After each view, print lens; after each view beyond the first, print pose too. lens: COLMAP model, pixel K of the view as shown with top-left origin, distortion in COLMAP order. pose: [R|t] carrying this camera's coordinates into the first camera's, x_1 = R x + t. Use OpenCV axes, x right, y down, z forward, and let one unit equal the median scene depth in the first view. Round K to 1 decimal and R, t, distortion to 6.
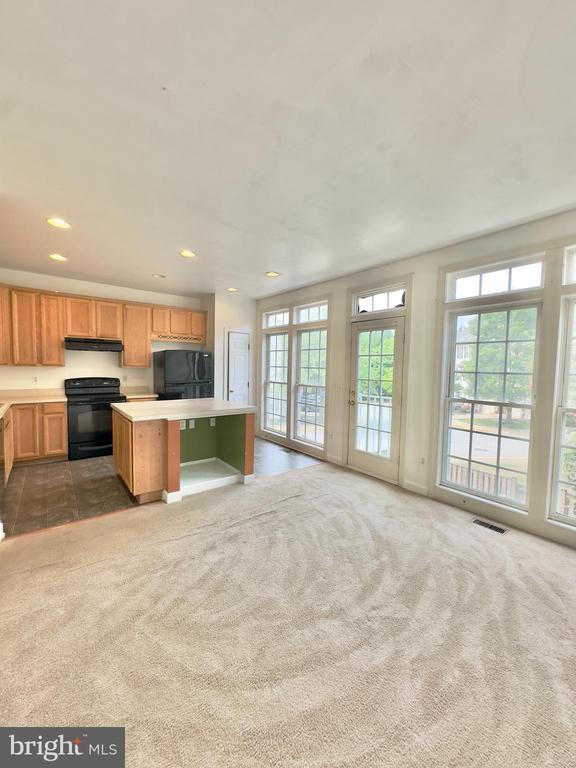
lens RADIAL K [[306.2, 0, 288.0], [0, 306.2, 384.0], [0, 0, 1]] dist [-0.002230, -0.000112]
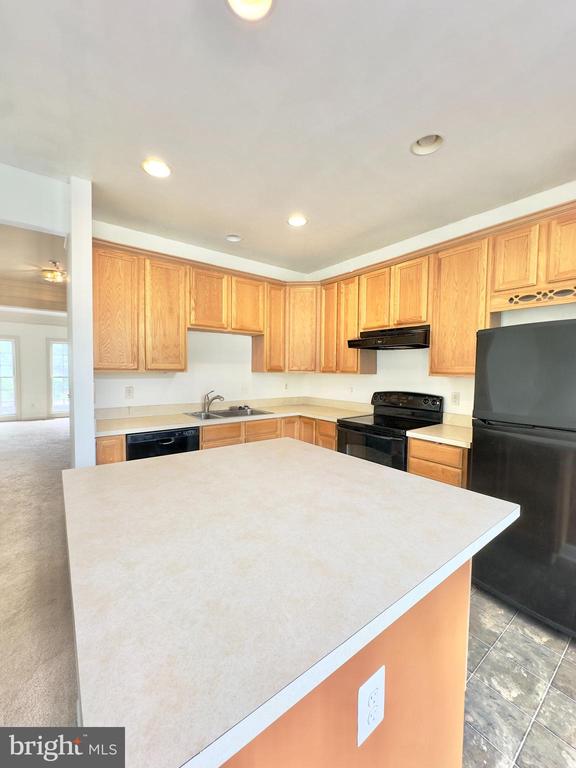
lens RADIAL K [[319.3, 0, 283.5], [0, 319.3, 377.7], [0, 0, 1]] dist [0.017339, -0.000078]
pose [[-0.007869, 0.003241, -0.999964, 0.007262], [-0.073383, 0.997297, 0.003810, -0.041057], [0.997273, 0.073411, -0.007610, 0.895320]]
